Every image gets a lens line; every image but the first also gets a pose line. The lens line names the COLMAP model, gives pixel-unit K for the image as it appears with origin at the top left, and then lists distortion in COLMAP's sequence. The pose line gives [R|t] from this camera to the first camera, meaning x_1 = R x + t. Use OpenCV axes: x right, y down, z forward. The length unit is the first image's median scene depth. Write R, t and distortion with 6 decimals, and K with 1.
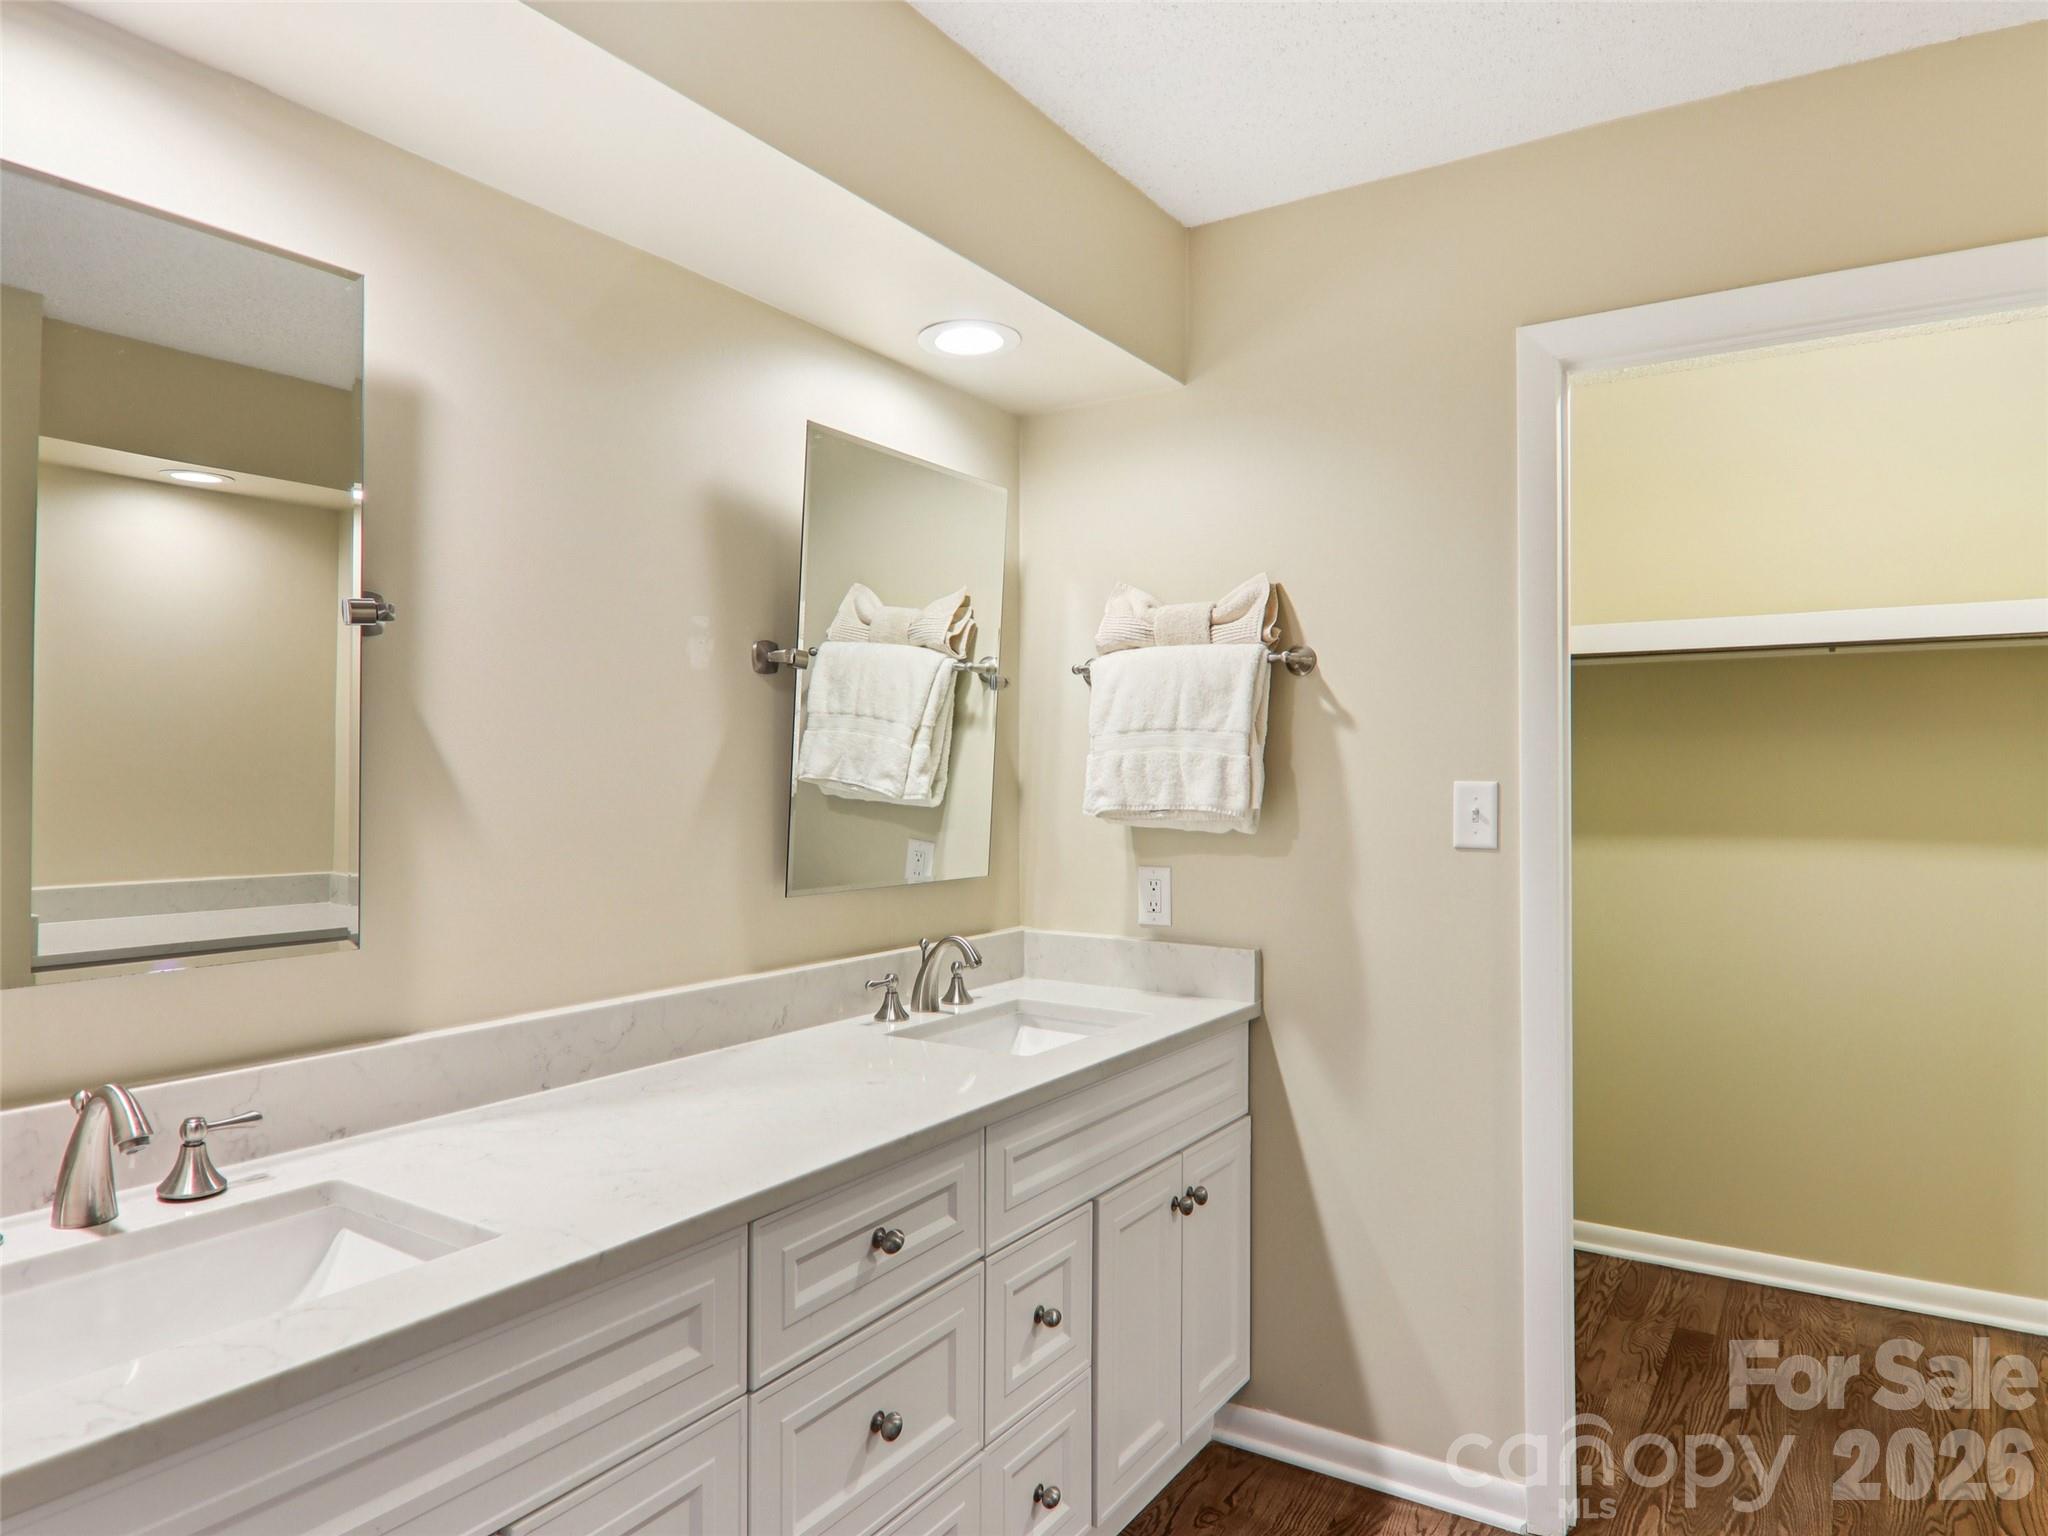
lens RADIAL K [[1275.9, 0, 1025.6], [0, 1275.9, 788.0], [0, 0, 1]] dist [0.004579, -0.019035]
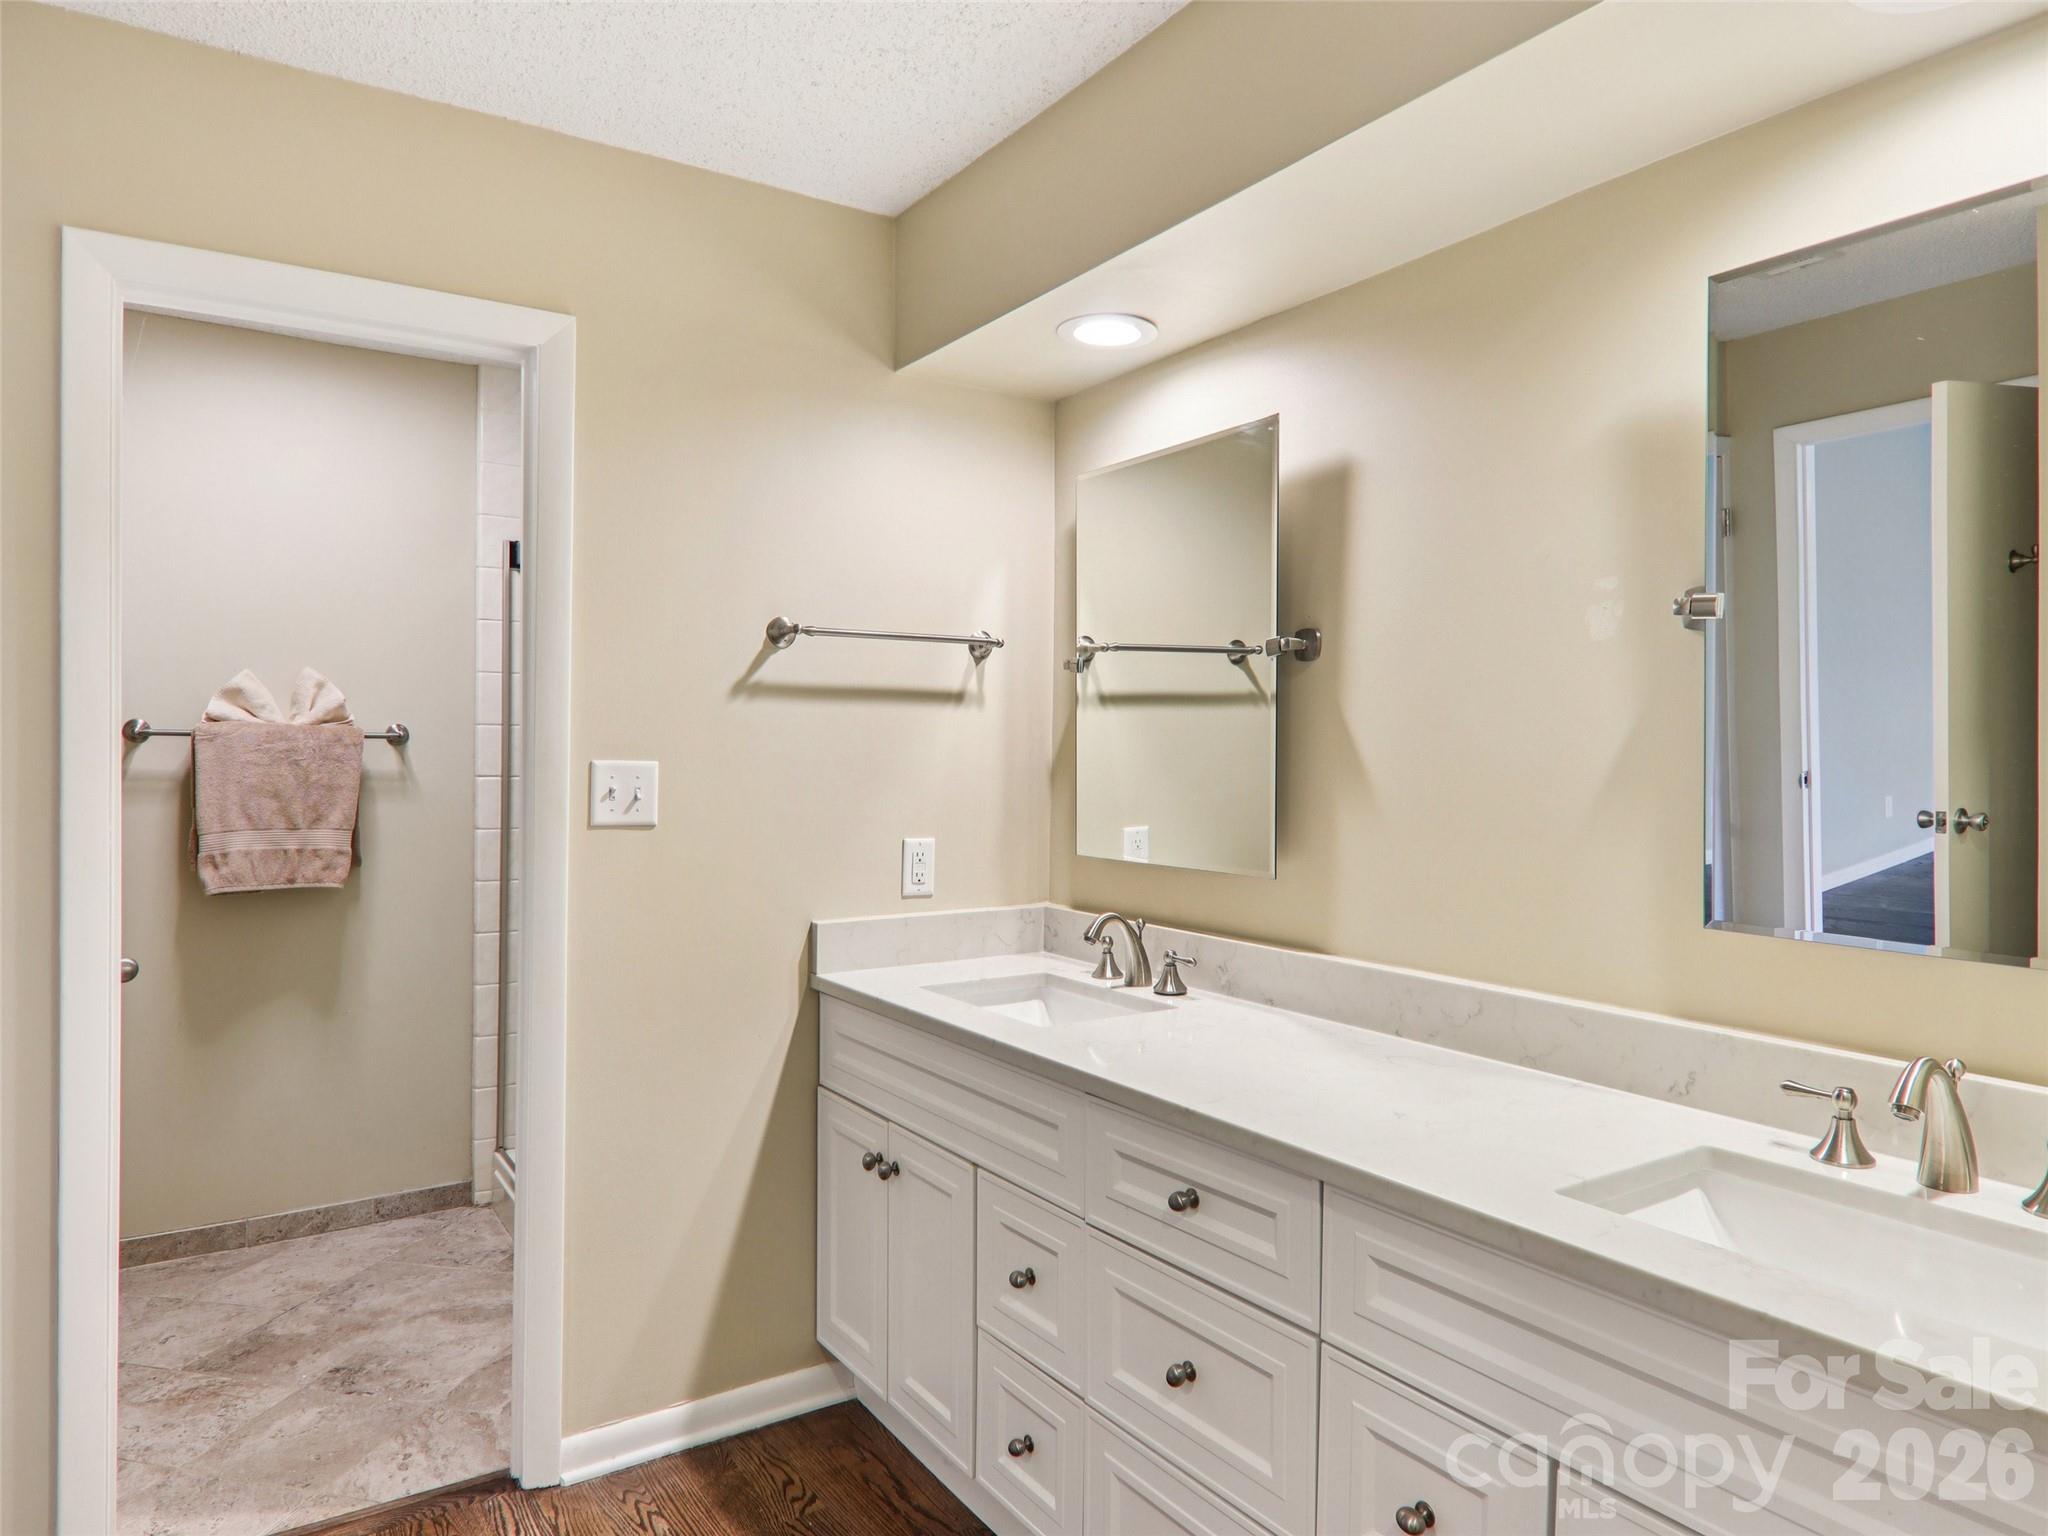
lens RADIAL K [[1275.9, 0, 1025.6], [0, 1275.9, 788.0], [0, 0, 1]] dist [0.004579, -0.019035]
pose [[-0.402686, 0.022941, -0.915050, 0.809237], [-0.010534, 0.999504, 0.029694, -0.017101], [0.915277, 0.021597, -0.402245, 1.157288]]
